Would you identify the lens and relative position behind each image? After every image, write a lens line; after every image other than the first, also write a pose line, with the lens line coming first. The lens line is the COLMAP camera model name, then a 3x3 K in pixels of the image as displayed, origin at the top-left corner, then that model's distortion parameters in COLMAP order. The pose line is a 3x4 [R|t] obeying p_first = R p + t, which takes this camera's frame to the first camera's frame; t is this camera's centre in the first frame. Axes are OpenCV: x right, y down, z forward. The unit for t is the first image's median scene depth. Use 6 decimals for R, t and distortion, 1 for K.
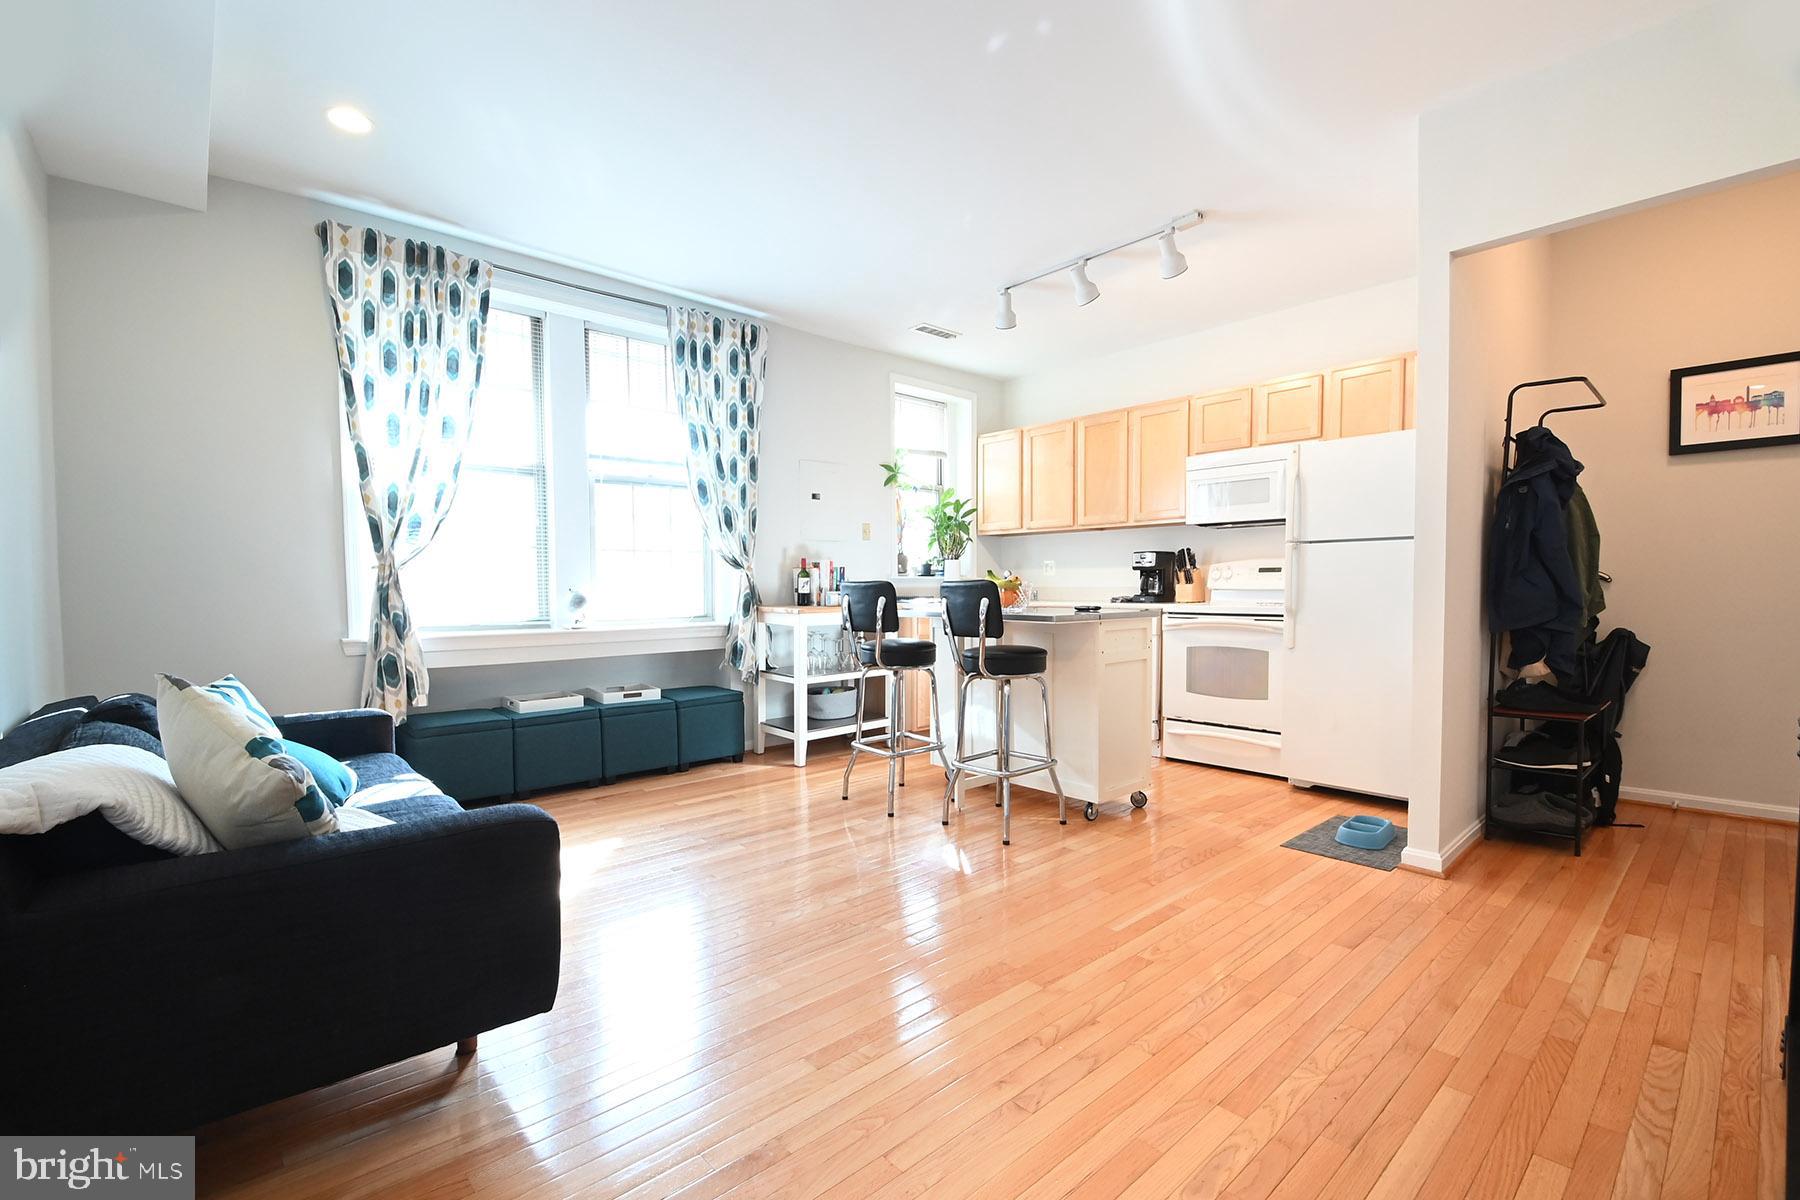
lens RADIAL K [[792.6, 0, 913.9], [0, 792.6, 615.4], [0, 0, 1]] dist [-0.000768, -0.007986]
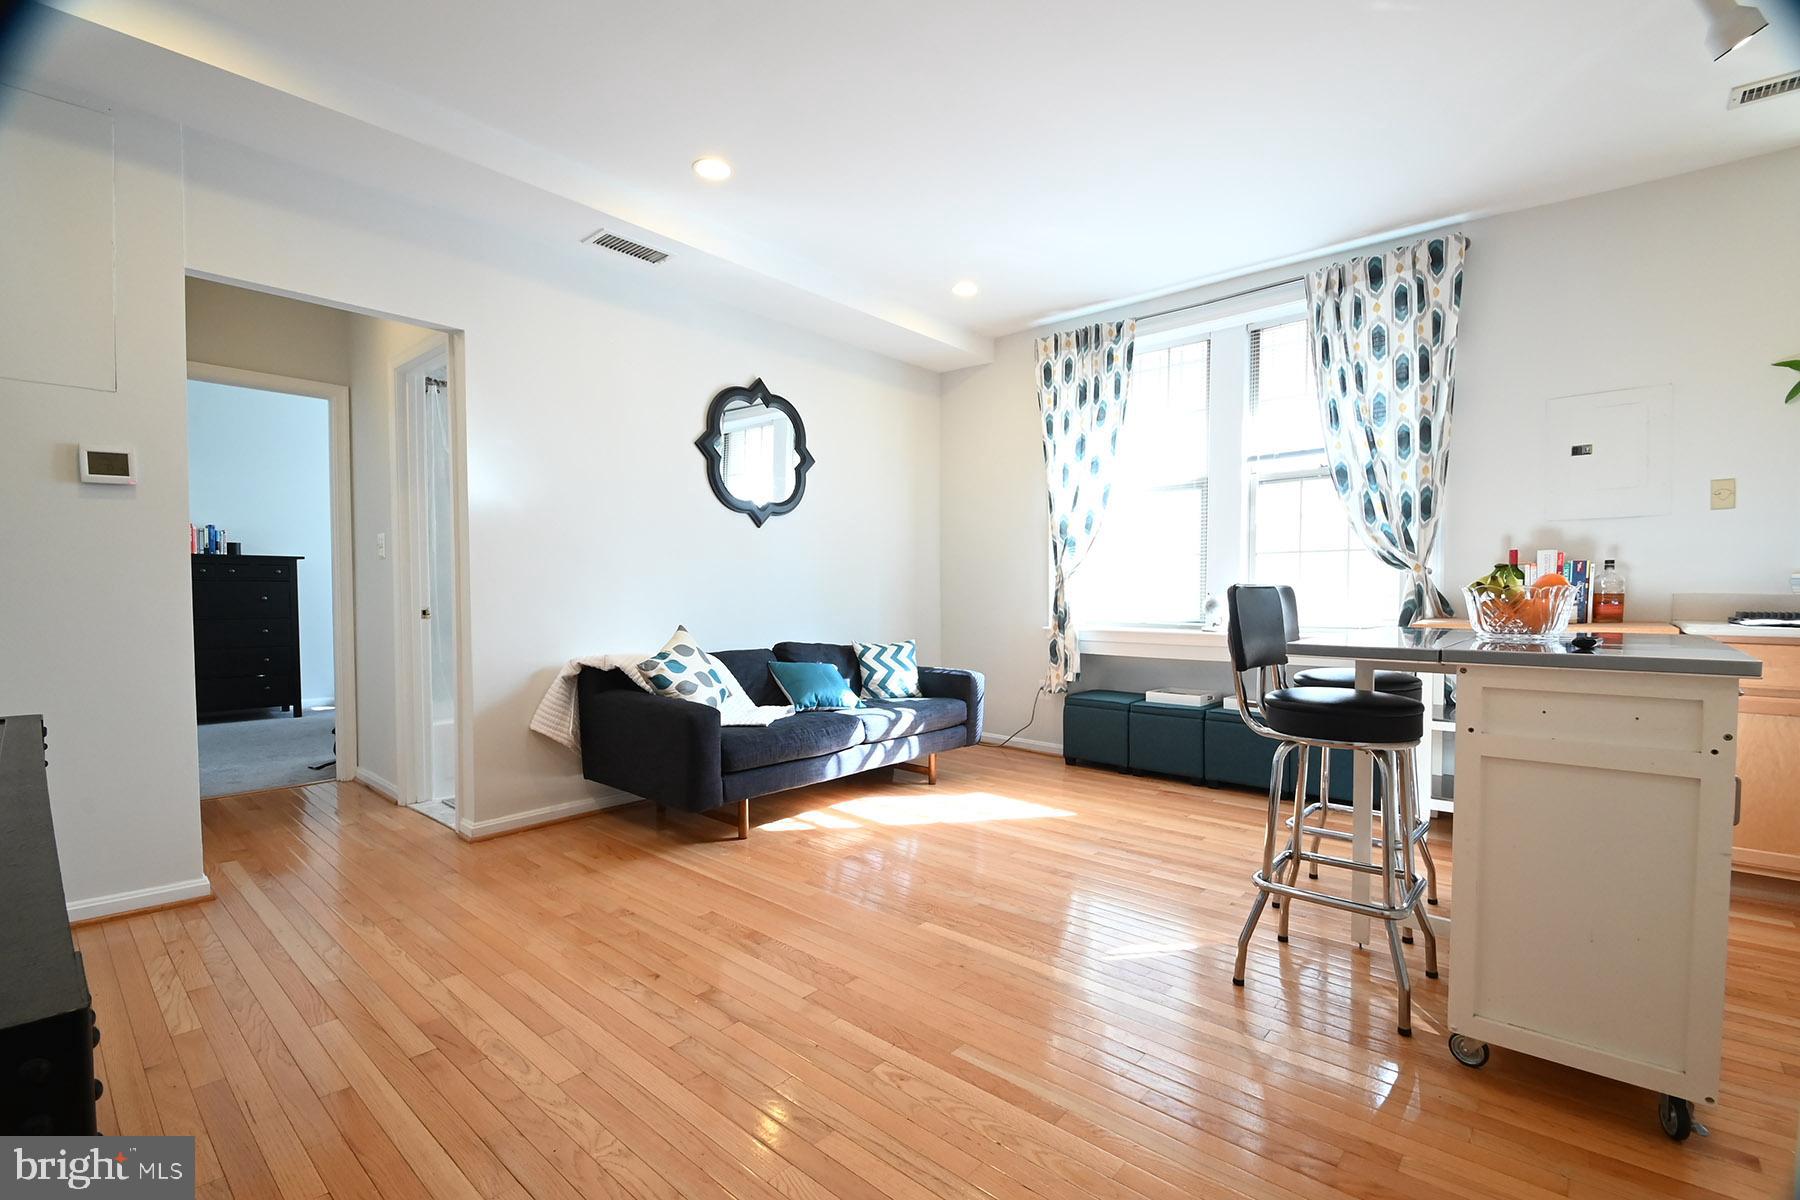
lens RADIAL K [[792.6, 0, 900.8], [0, 792.6, 614.1], [0, 0, 1]] dist [-0.000768, -0.007986]
pose [[0.100575, 0.032490, -0.994399, 0.501071], [-0.037586, 0.998877, 0.028835, -0.018573], [0.994219, 0.034476, 0.101683, 0.439134]]
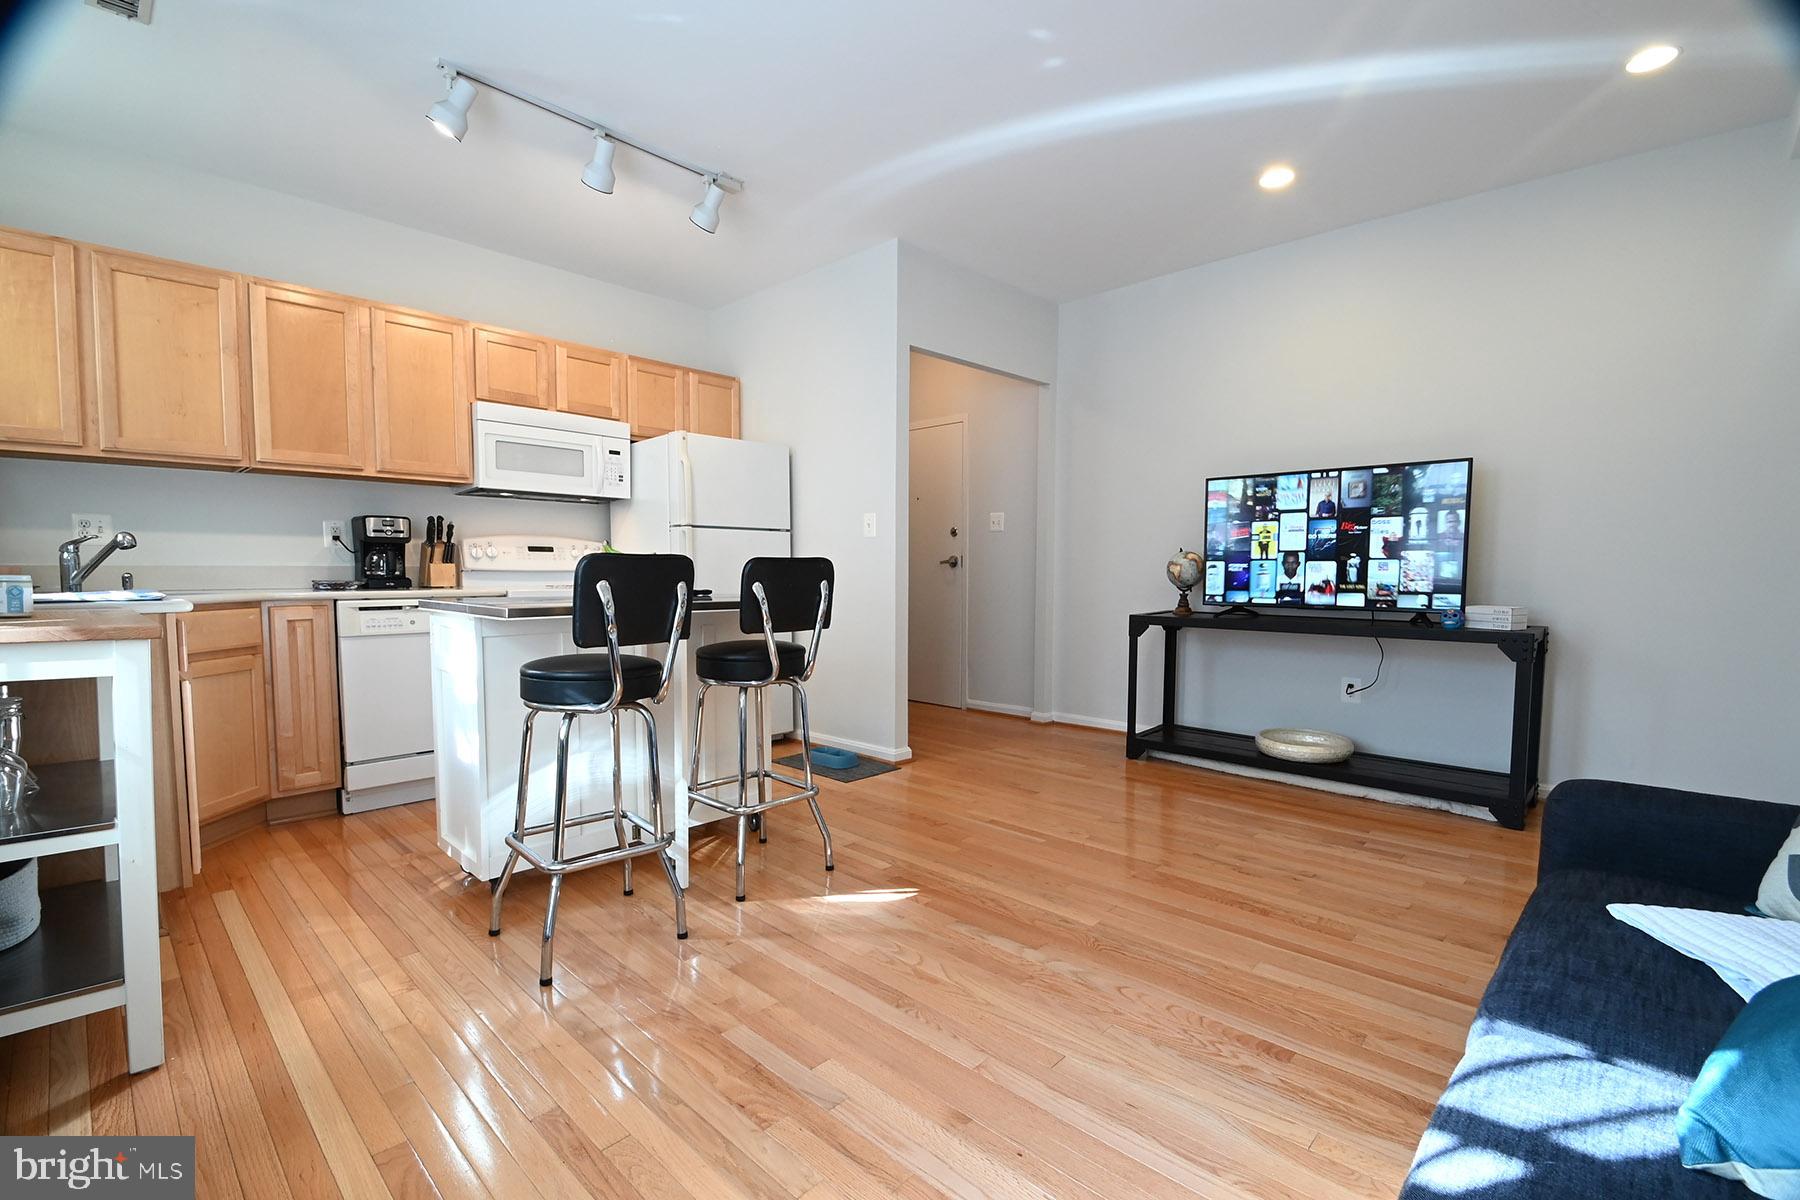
lens RADIAL K [[792.6, 0, 899.9], [0, 792.6, 604.9], [0, 0, 1]] dist [-0.000768, -0.007986]
pose [[-0.068199, -0.040587, 0.996846, -0.491078], [0.033637, 0.998511, 0.042956, -0.018981], [-0.997105, 0.036460, -0.066732, 0.661457]]
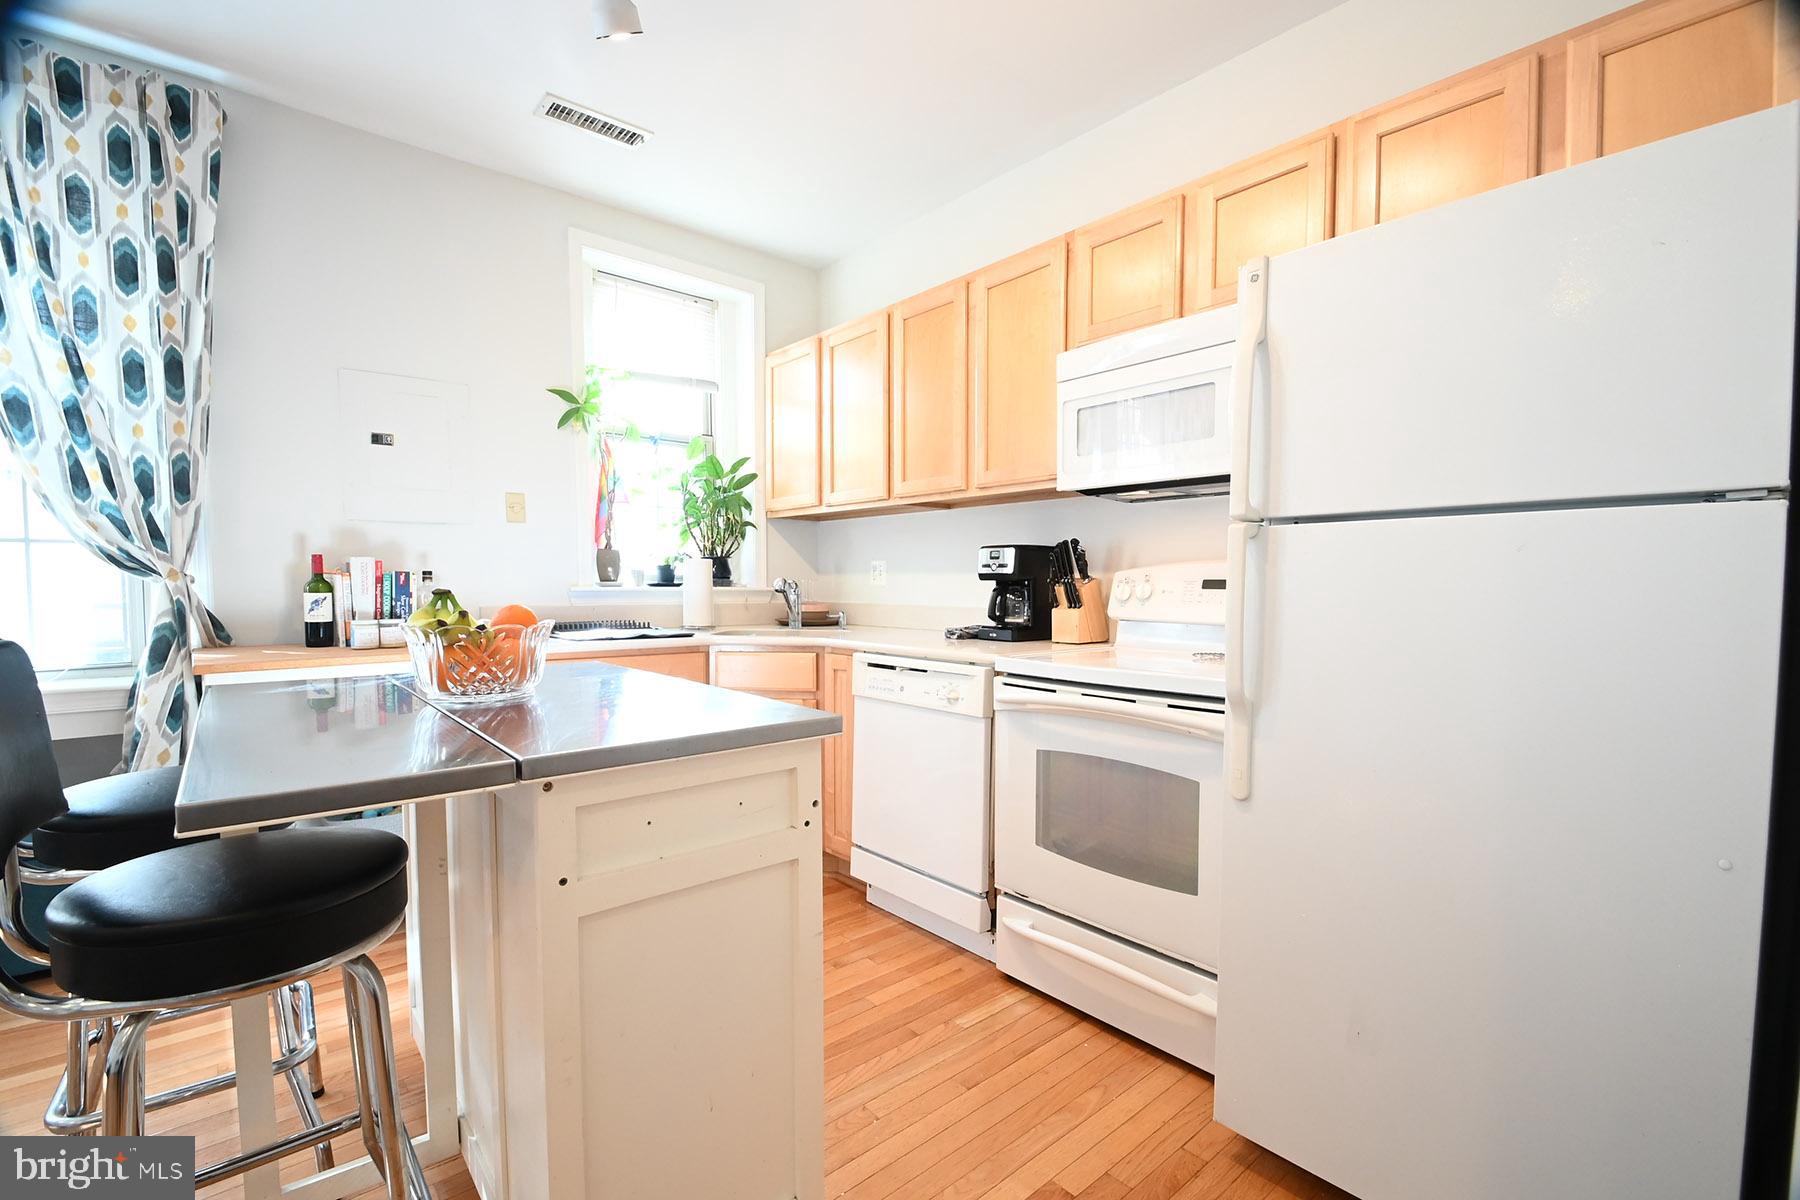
lens RADIAL K [[792.6, 0, 909.0], [0, 792.6, 623.4], [0, 0, 1]] dist [-0.000768, -0.007986]
pose [[0.999655, 0.008095, -0.025005, 0.273541], [-0.007682, 0.999834, 0.016549, -0.040935], [0.025135, -0.016351, 0.999550, 0.519079]]
